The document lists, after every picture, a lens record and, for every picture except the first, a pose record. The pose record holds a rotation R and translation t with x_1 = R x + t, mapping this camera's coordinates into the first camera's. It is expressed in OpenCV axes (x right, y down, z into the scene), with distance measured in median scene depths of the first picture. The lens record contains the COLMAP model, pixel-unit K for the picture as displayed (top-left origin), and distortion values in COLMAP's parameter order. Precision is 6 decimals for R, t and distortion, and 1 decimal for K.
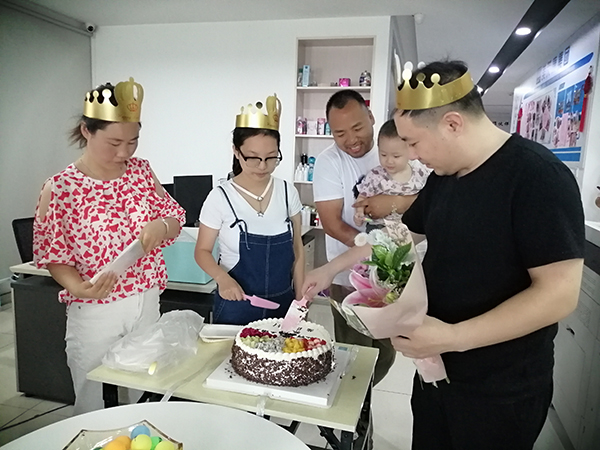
lens RADIAL K [[467.8, 0, 301.2], [0, 467.8, 222.7], [0, 0, 1]] dist [-0.022551, -0.005104]
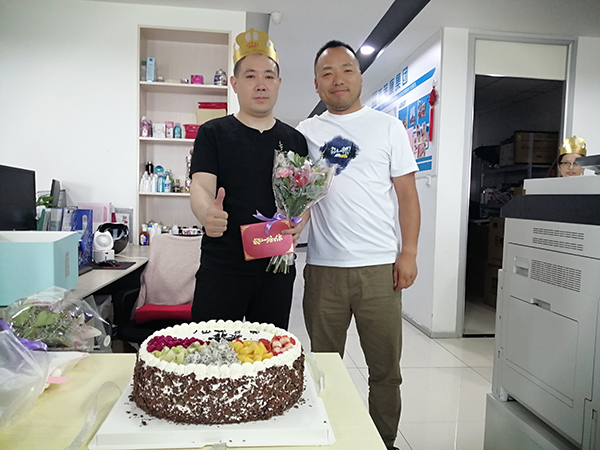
lens RADIAL K [[467.8, 0, 300.7], [0, 467.8, 228.8], [0, 0, 1]] dist [-0.022551, -0.005104]
pose [[0.929234, -0.030234, 0.368253, -0.062340], [0.059479, 0.995889, -0.068324, 0.054766], [-0.364673, 0.085393, 0.927212, 0.147838]]
